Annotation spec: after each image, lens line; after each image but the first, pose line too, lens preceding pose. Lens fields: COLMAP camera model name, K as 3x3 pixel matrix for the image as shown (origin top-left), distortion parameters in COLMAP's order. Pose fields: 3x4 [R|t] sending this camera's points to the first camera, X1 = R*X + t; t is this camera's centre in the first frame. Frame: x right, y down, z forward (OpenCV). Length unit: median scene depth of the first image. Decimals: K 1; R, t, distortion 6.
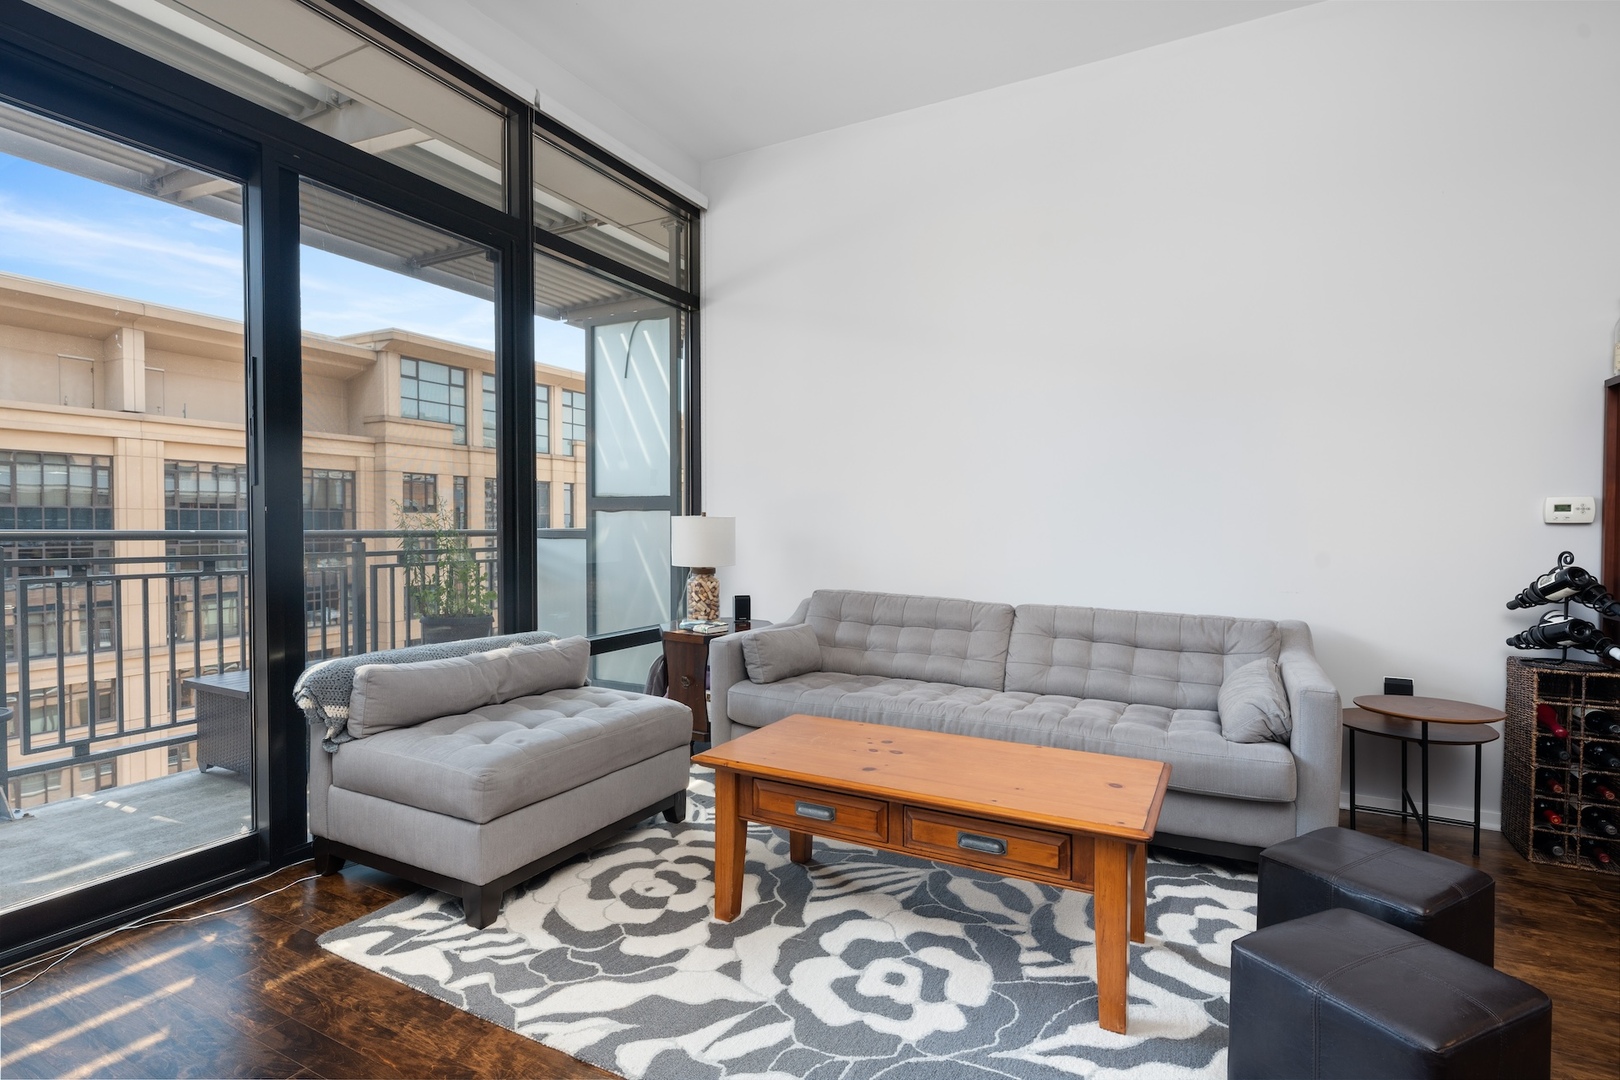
lens RADIAL K [[789.0, 0, 810.0], [0, 789.0, 540.0], [0, 0, 1]] dist [0.002691, 0.000493]
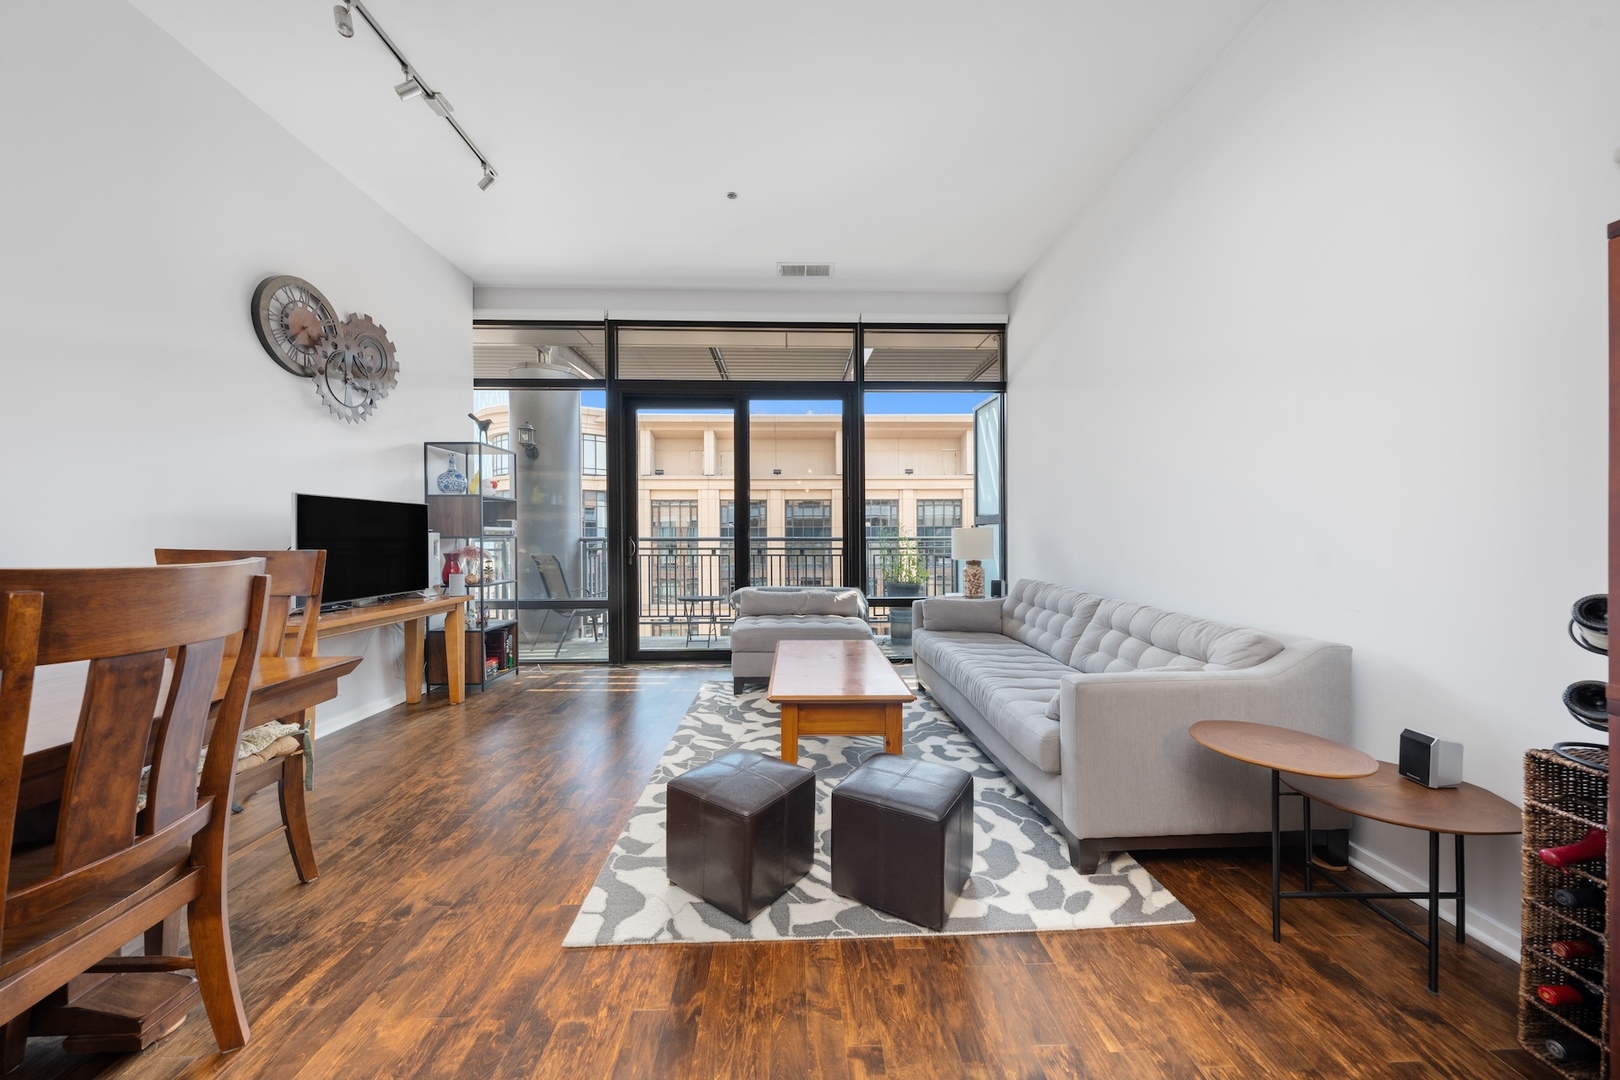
lens RADIAL K [[553.2, 0, 802.7], [0, 553.2, 535.6], [0, 0, 1]] dist [0.000076, 0.000199]
pose [[0.486358, -0.005278, -0.873744, 1.182546], [-0.009405, 0.999892, -0.011276, 0.002971], [0.873709, 0.013702, 0.486256, 0.311013]]
